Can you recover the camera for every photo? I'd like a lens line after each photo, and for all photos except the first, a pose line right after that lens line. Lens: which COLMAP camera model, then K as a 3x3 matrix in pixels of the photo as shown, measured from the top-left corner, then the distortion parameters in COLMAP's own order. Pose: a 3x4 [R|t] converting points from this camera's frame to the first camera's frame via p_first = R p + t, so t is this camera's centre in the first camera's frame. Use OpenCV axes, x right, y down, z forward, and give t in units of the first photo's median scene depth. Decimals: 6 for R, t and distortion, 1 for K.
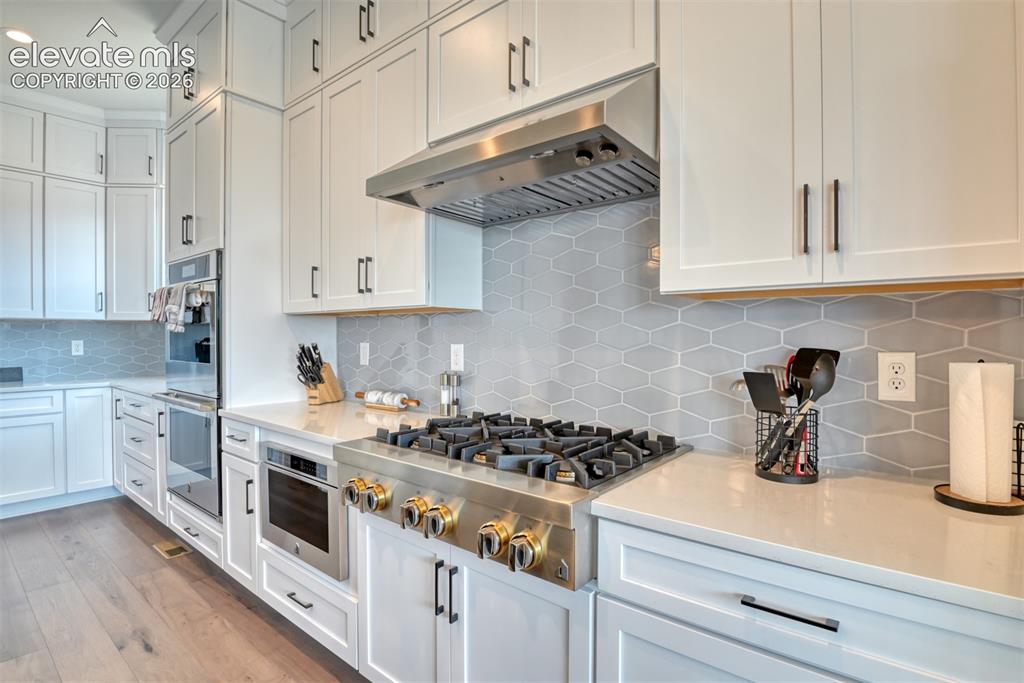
lens RADIAL K [[500.9, 0, 512.1], [0, 500.9, 345.4], [0, 0, 1]] dist [-0.026575, -0.000243]
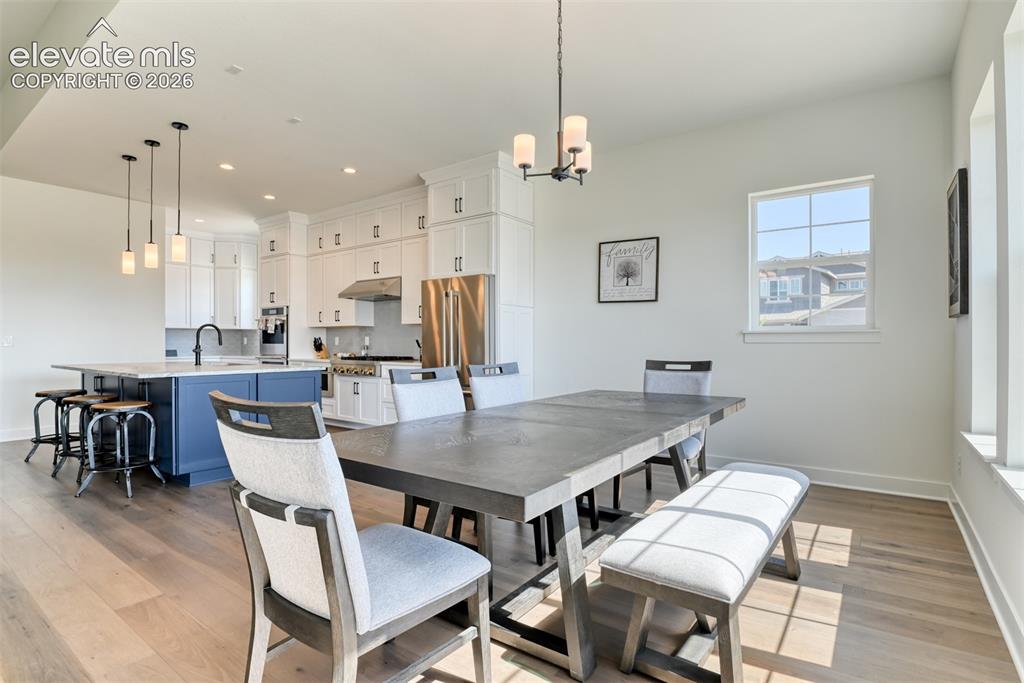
lens RADIAL K [[490.6, 0, 511.3], [0, 490.6, 346.7], [0, 0, 1]] dist [0.000653, -0.000172]
pose [[0.997399, -0.002106, 0.072043, 0.545761], [0.003036, 0.999913, -0.012799, 0.096105], [-0.072010, 0.012984, 0.997319, -2.046552]]
